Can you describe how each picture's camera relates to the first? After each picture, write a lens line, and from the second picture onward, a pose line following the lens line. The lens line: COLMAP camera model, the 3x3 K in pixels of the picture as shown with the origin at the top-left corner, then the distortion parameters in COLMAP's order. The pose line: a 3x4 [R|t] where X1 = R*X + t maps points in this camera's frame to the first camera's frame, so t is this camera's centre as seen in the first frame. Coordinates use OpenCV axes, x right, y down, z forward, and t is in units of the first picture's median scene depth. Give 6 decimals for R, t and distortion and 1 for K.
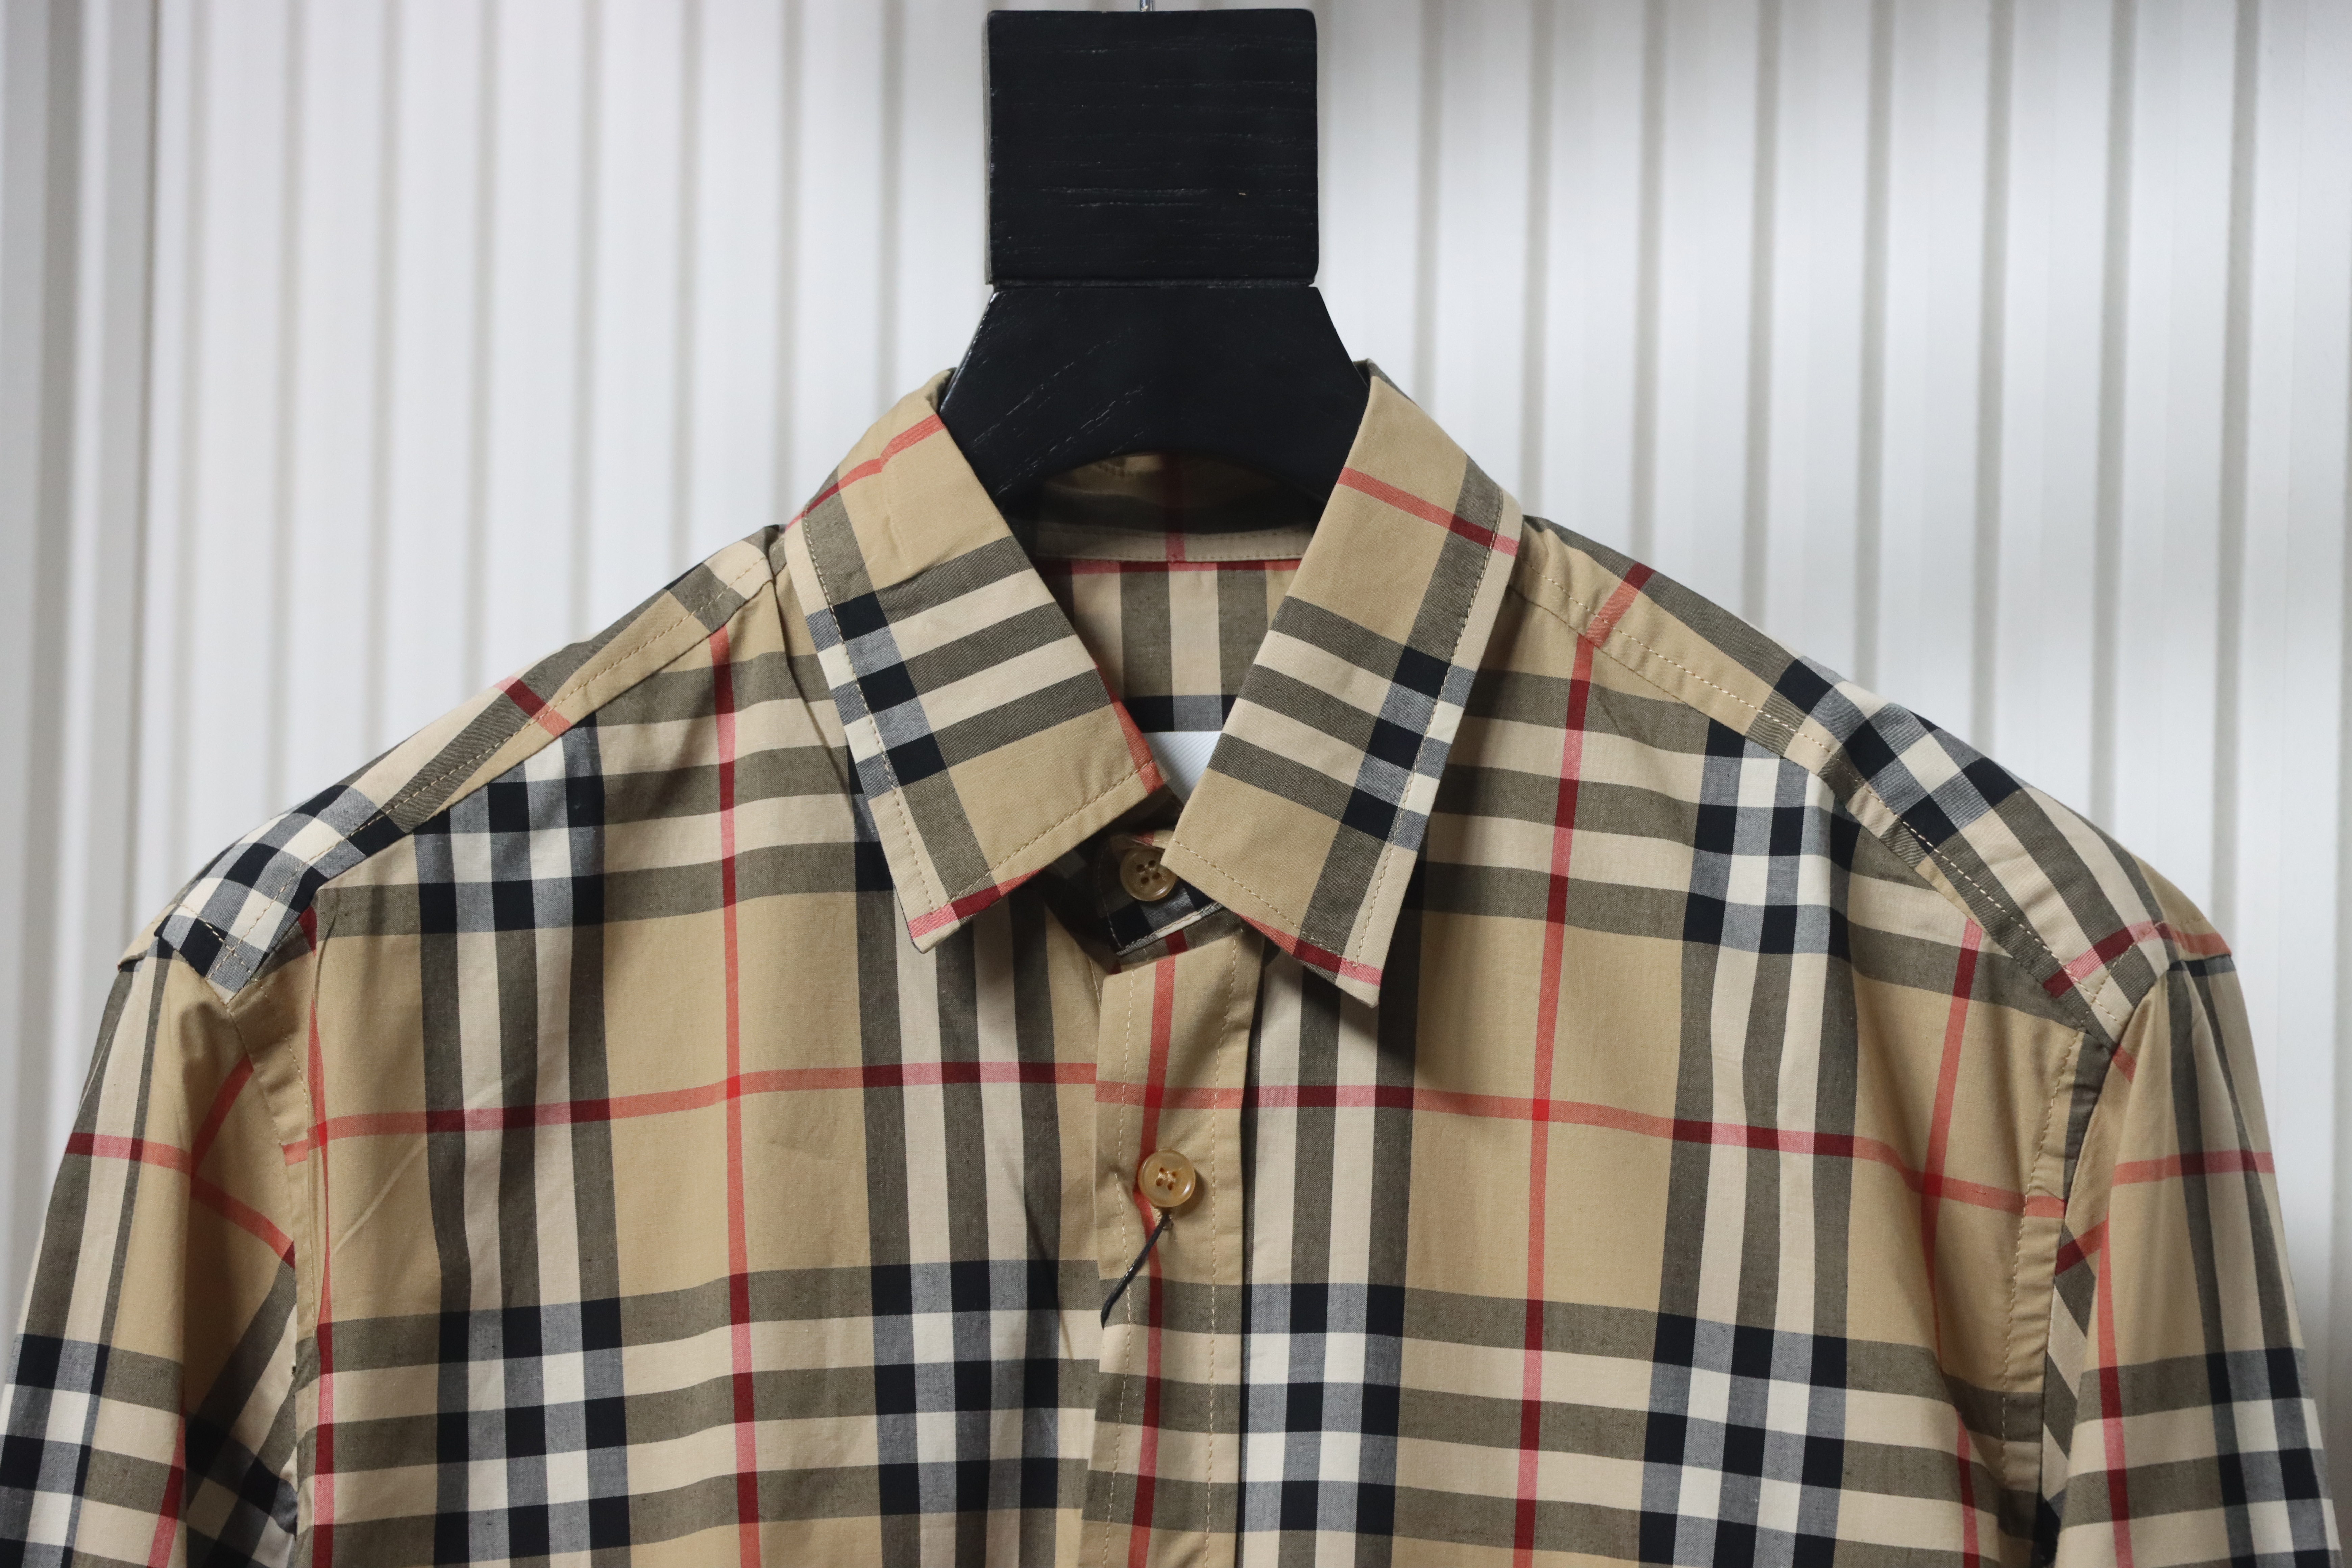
lens RADIAL K [[15605.6, 0, 1200.3], [0, 15605.6, 886.5], [0, 0, 1]] dist [2.458944, 0.000000]
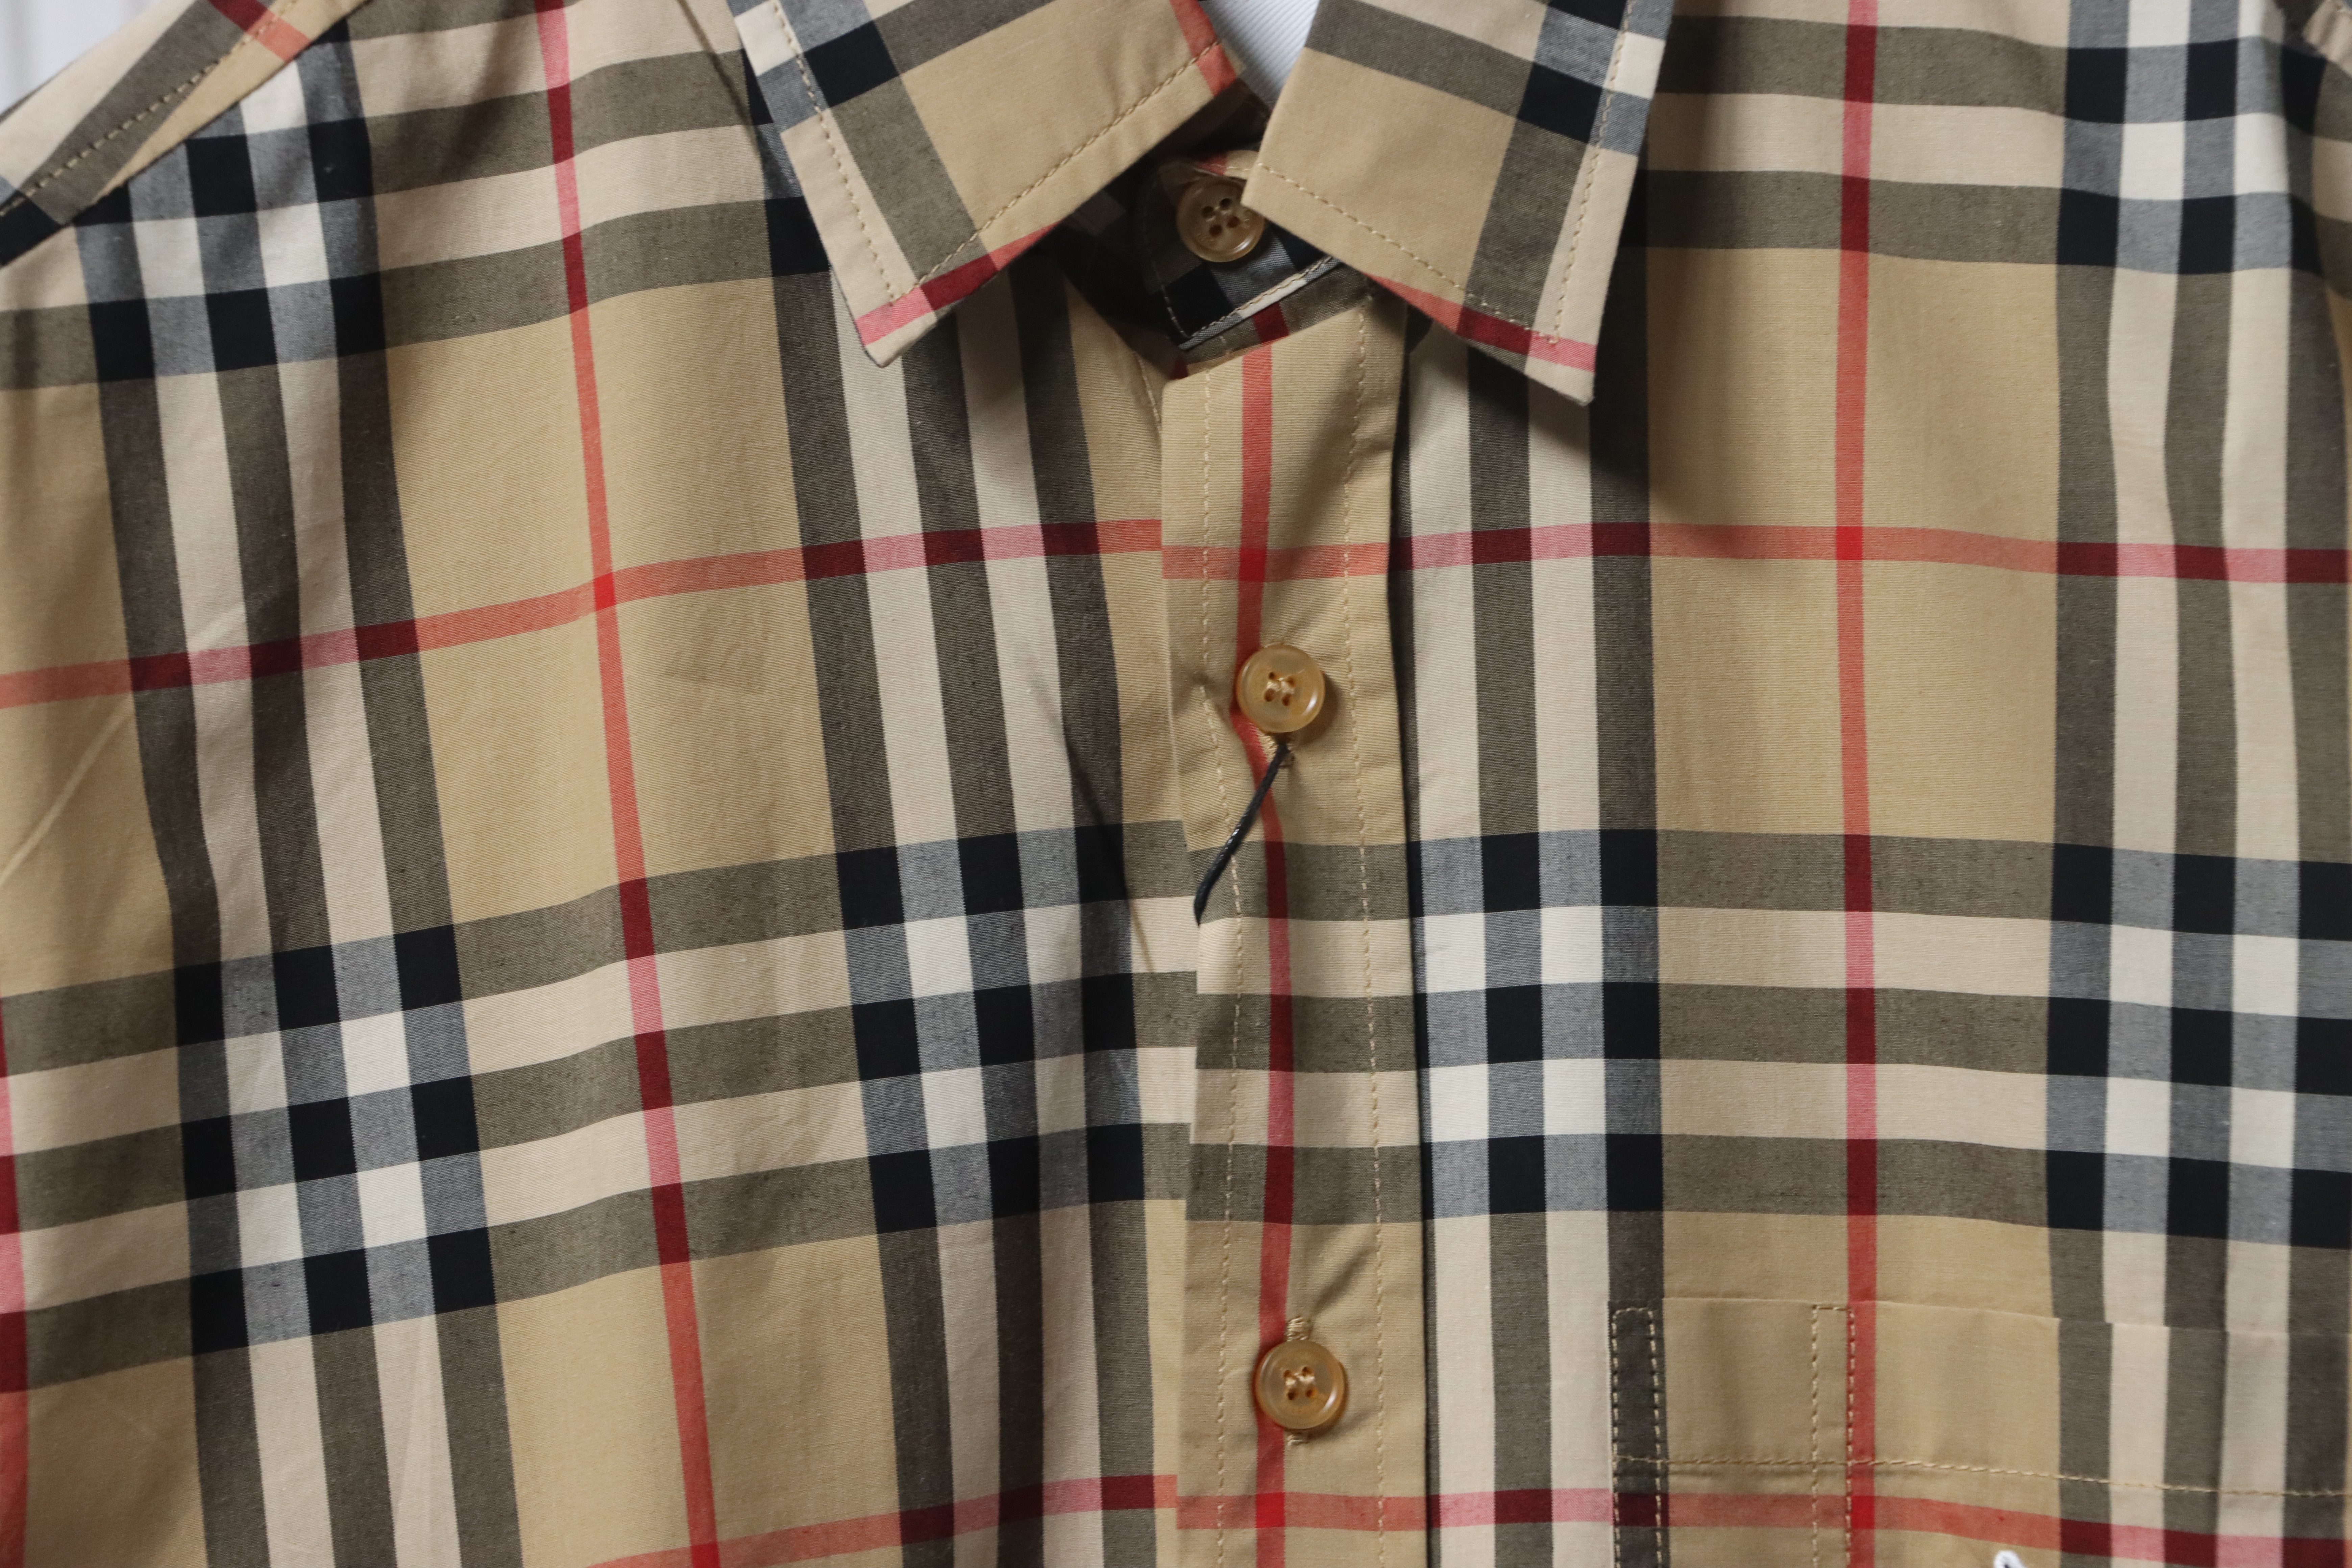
lens RADIAL K [[10827.0, 0, 1156.8], [0, 10827.0, 844.6], [0, 0, 1]] dist [1.236900, 0.000000]
pose [[0.997824, -0.065753, 0.004948, -0.009949], [0.065335, 0.996030, 0.060464, -0.002445], [-0.008904, -0.060009, 0.998158, 0.549856]]
